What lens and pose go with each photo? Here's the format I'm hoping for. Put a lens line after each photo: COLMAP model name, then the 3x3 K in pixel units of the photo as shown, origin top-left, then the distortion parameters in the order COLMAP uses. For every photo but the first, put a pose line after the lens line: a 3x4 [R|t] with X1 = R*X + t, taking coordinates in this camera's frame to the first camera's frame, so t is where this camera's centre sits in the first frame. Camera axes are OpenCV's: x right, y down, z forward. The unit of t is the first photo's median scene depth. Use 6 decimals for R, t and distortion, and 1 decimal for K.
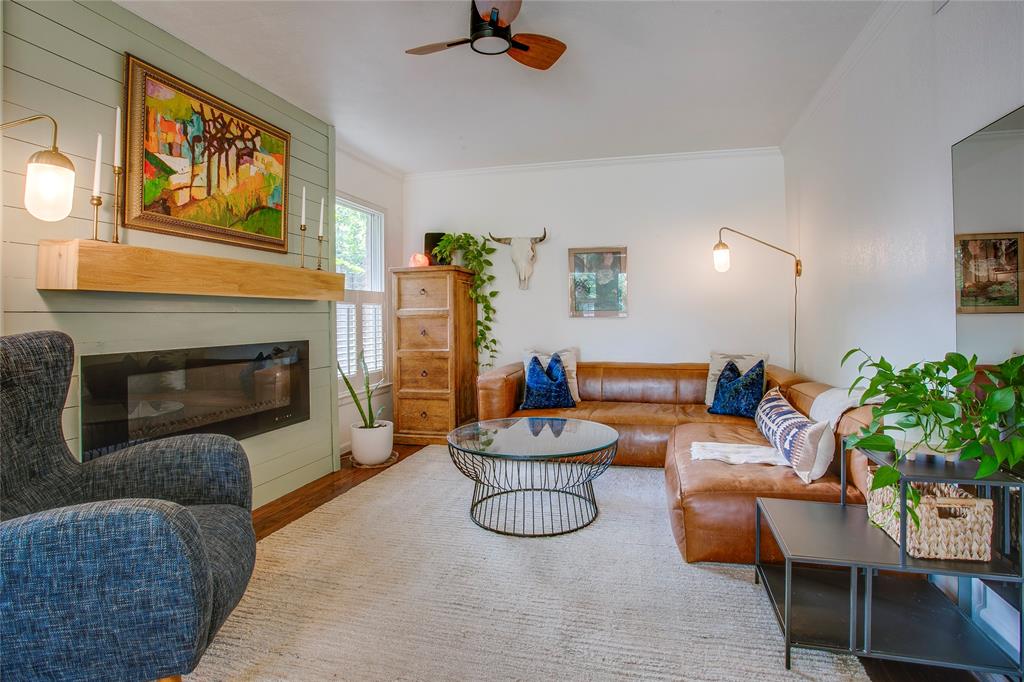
lens RADIAL K [[527.7, 0, 531.2], [0, 527.7, 309.5], [0, 0, 1]] dist [-0.068366, 0.028281]
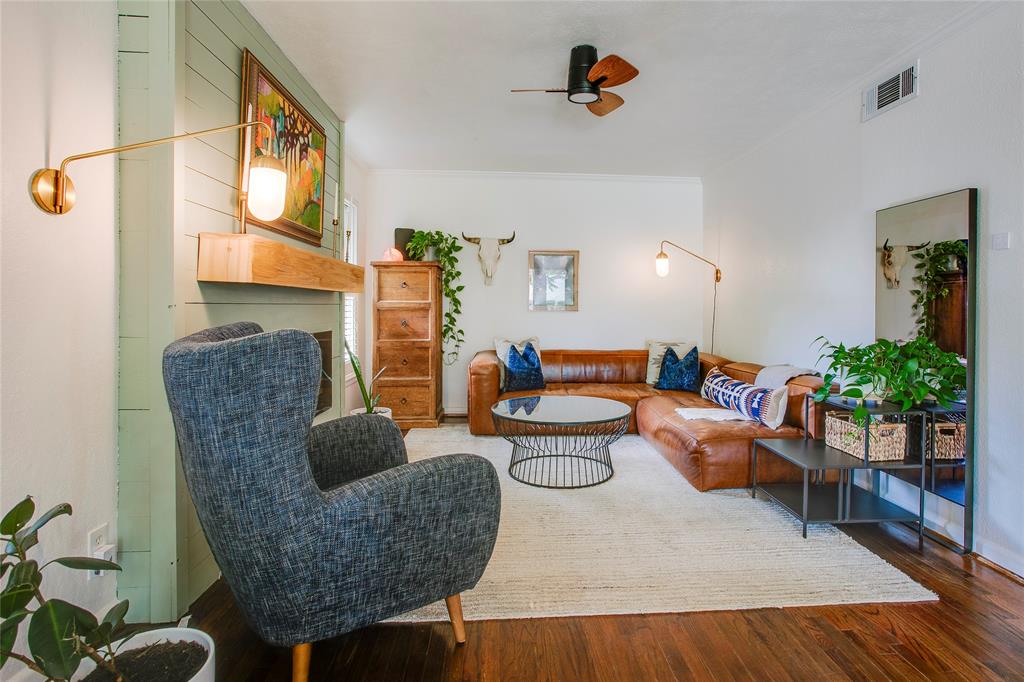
lens RADIAL K [[527.4, 0, 543.2], [0, 527.4, 306.7], [0, 0, 1]] dist [-0.052439, 0.035547]
pose [[0.947090, 0.015896, 0.320574, -0.418277], [-0.019665, 0.999770, 0.008521, -0.006806], [-0.320365, -0.014374, 0.947185, -0.135395]]
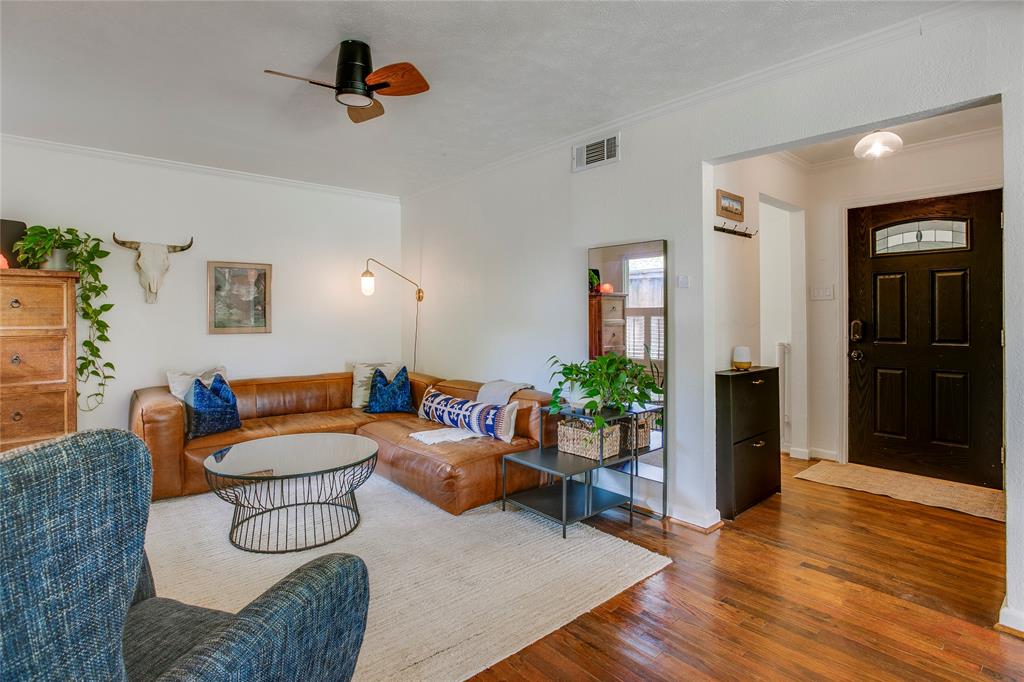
lens RADIAL K [[515.1, 0, 509.4], [0, 515.1, 313.3], [0, 0, 1]] dist [-0.058714, 0.030571]
pose [[0.577973, 0.013439, 0.815945, -0.562265], [-0.012003, 0.999896, -0.007966, -0.034787], [-0.815968, -0.005189, 0.578074, 0.069494]]
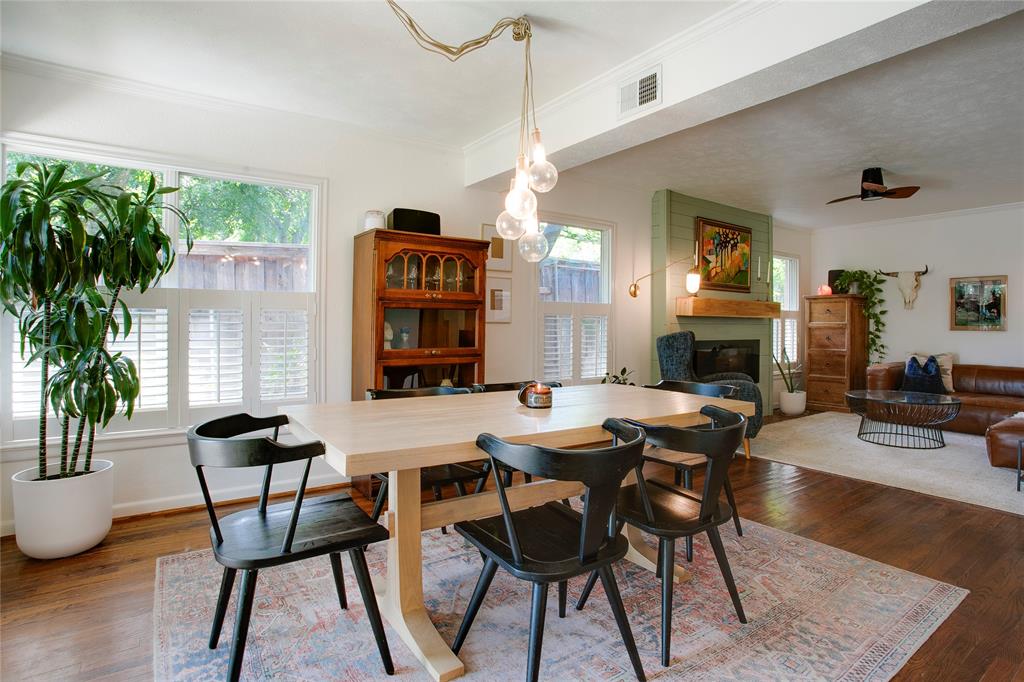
lens RADIAL K [[537.8, 0, 519.6], [0, 537.8, 325.5], [0, 0, 1]] dist [-0.047881, 0.019851]
pose [[0.763818, 0.018352, -0.645171, 0.156606], [-0.008636, 0.999797, 0.018215, -0.019105], [0.645374, -0.008341, 0.763821, -1.120088]]
